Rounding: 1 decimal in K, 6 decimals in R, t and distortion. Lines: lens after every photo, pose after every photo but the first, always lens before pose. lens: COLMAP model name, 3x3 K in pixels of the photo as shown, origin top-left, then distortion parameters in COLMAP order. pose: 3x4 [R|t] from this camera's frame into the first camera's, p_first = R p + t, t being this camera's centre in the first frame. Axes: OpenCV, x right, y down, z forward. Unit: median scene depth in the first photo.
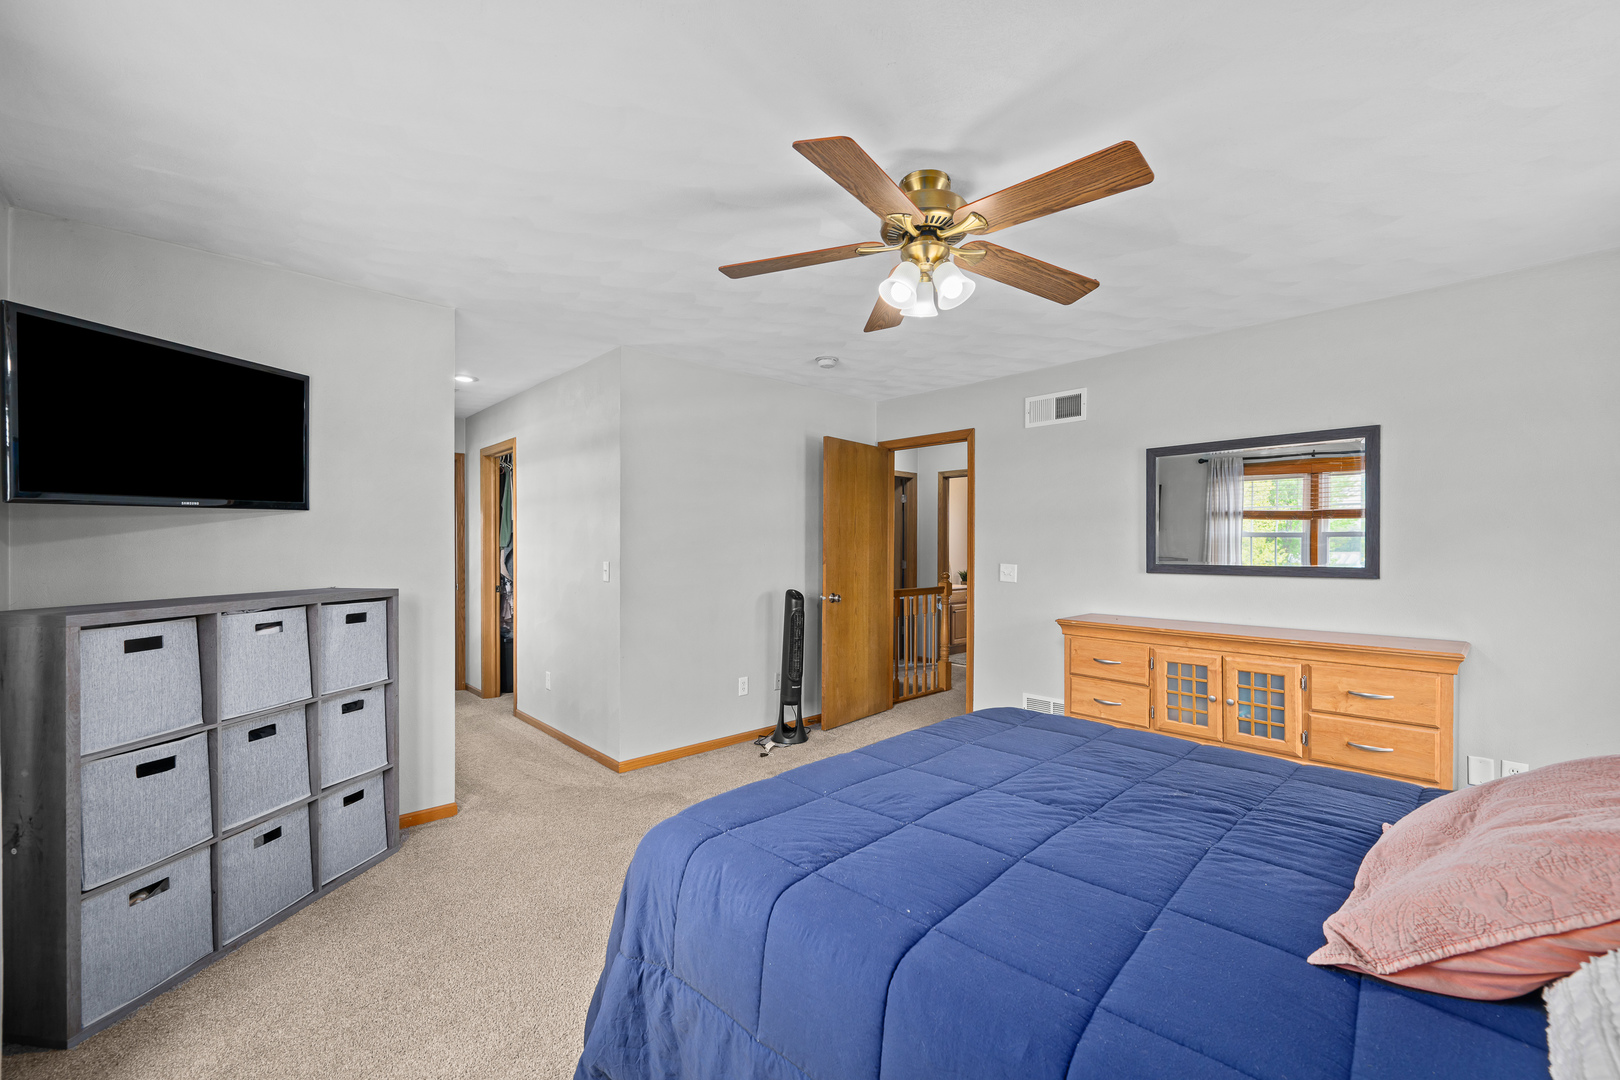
lens RADIAL K [[678.5, 0, 810.0], [0, 678.5, 540.0], [0, 0, 1]] dist [-0.000949, -0.000170]
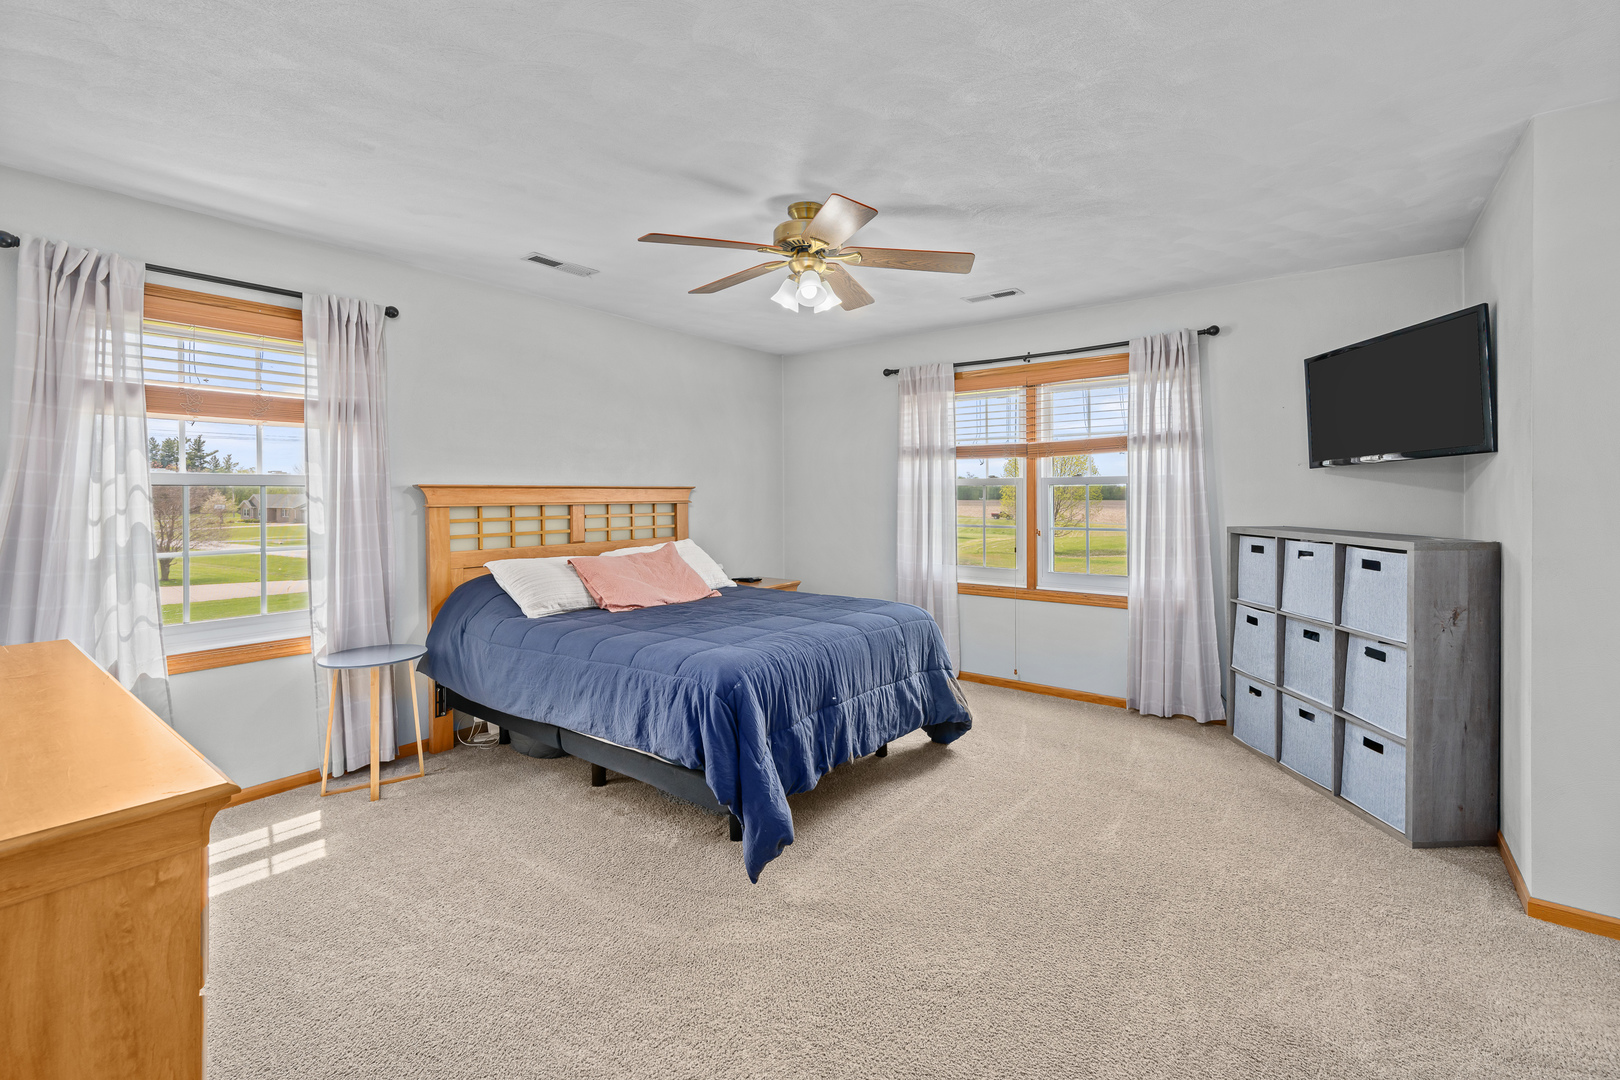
lens RADIAL K [[653.6, 0, 813.0], [0, 653.6, 496.4], [0, 0, 1]] dist [0.000369, 0.000029]
pose [[-0.991693, -0.001976, -0.128608, 0.277000], [-0.001415, 0.999989, -0.004451, 0.021505], [0.128616, -0.004232, -0.991685, 1.931858]]
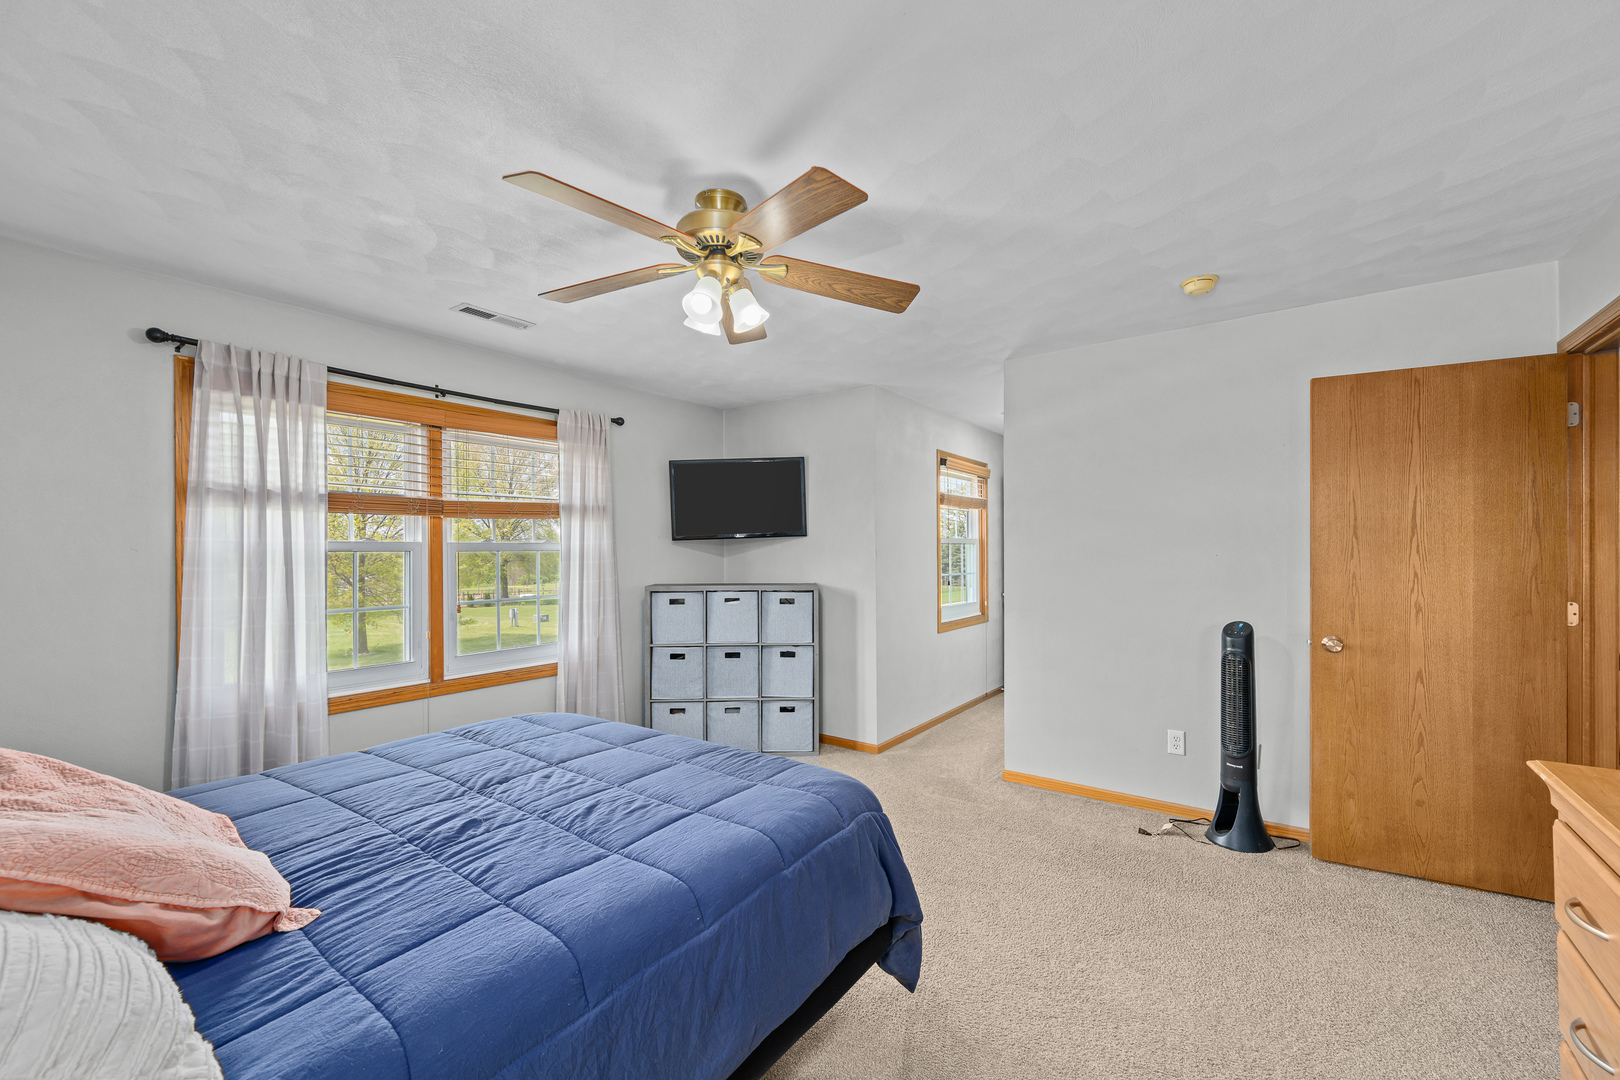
lens RADIAL K [[674.7, 0, 810.0], [0, 674.7, 540.0], [0, 0, 1]] dist [0.000491, -0.000029]
pose [[0.154029, -0.020832, -0.987847, 1.020664], [0.014697, 0.999715, -0.018791, -0.002678], [0.987957, -0.011624, 0.154291, 0.841032]]
